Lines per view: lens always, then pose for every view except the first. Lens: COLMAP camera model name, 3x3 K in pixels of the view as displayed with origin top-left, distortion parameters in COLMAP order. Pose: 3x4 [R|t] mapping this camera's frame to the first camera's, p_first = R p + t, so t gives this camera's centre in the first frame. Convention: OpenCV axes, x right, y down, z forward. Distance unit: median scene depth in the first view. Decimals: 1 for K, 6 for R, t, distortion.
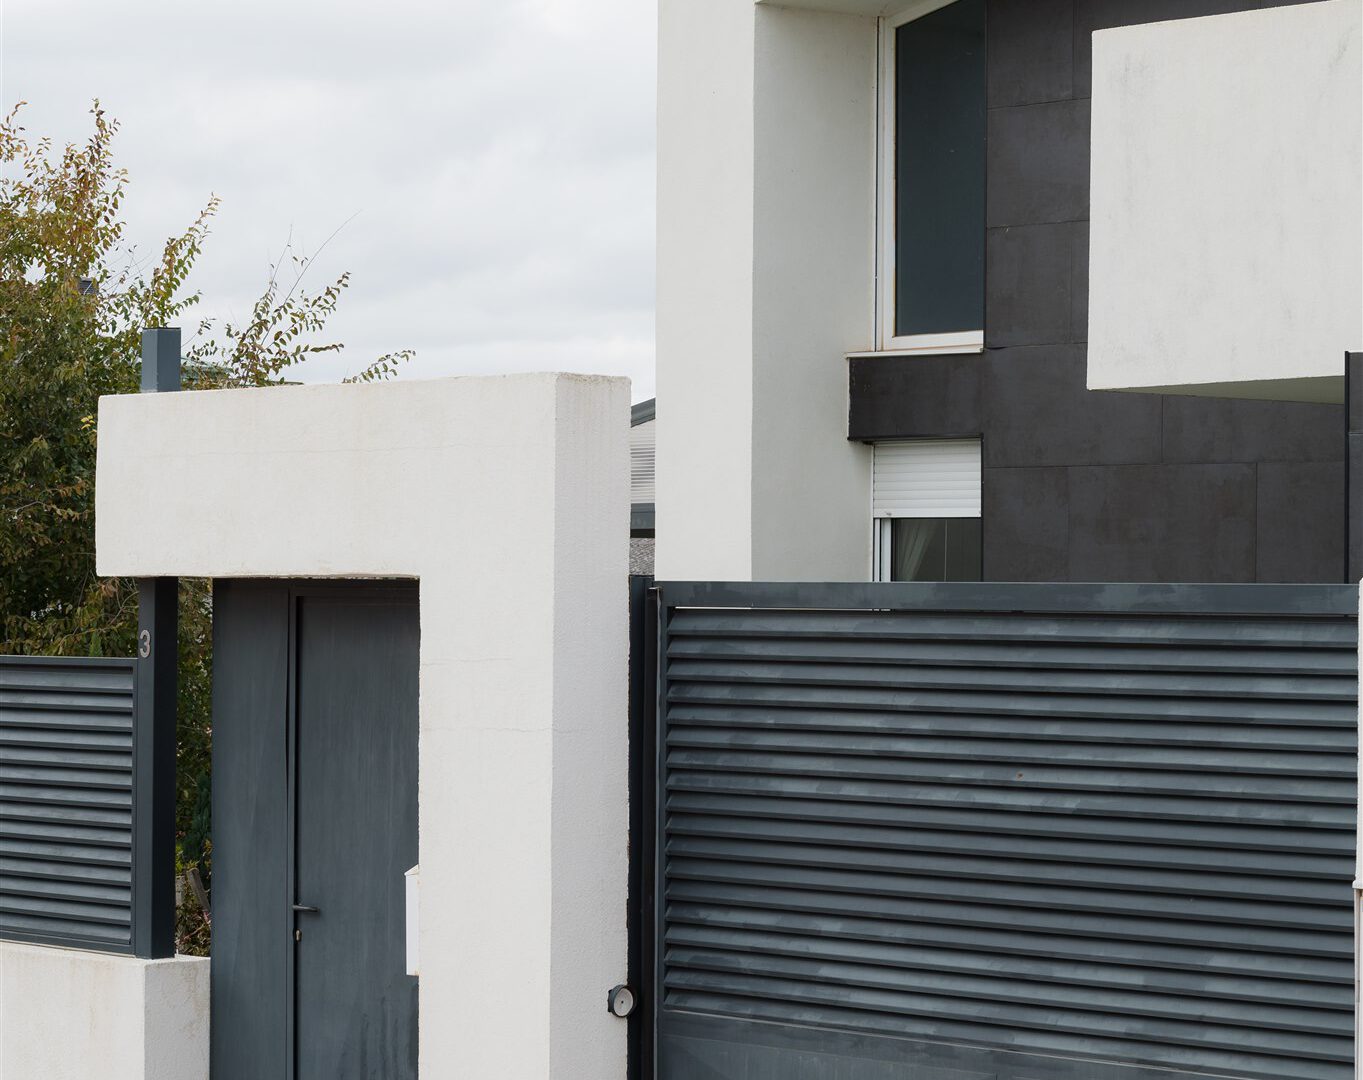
lens RADIAL K [[4135.1, 0, 681.5], [0, 4135.1, 540.0], [0, 0, 1]] dist [-0.063364, 0.701530]
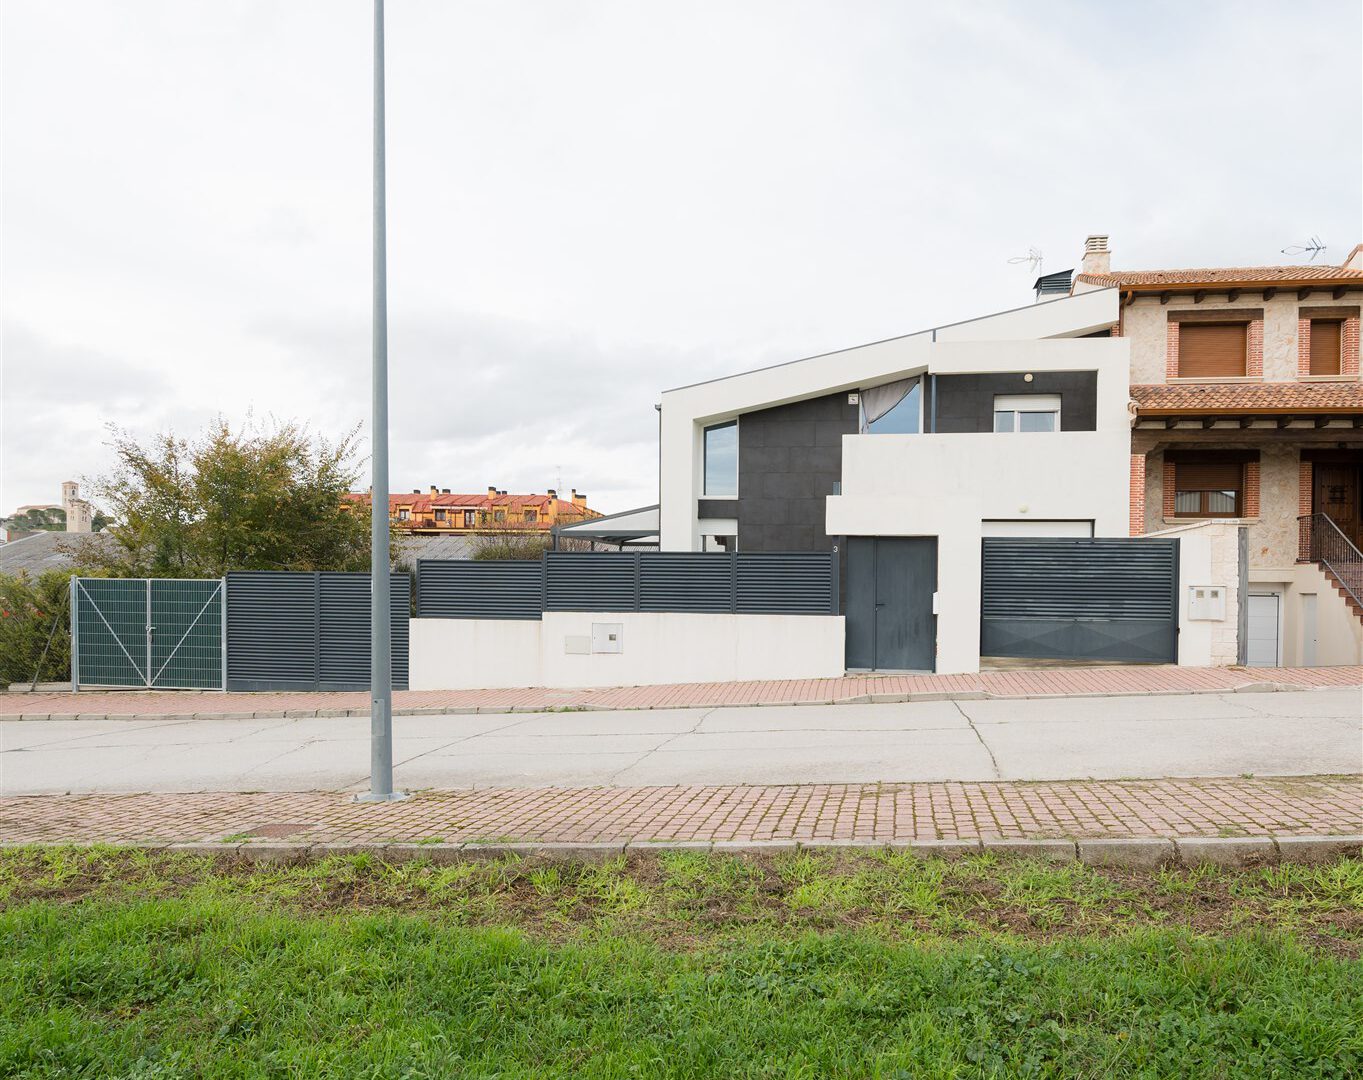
lens RADIAL K [[982.9, 0, 723.4], [0, 982.9, 601.8], [0, 0, 1]] dist [-0.000145, -0.007635]
pose [[0.777936, -0.009437, 0.628272, -0.799007], [-0.013441, 0.999408, 0.031654, 0.043773], [-0.628200, -0.033070, 0.777349, 0.178884]]
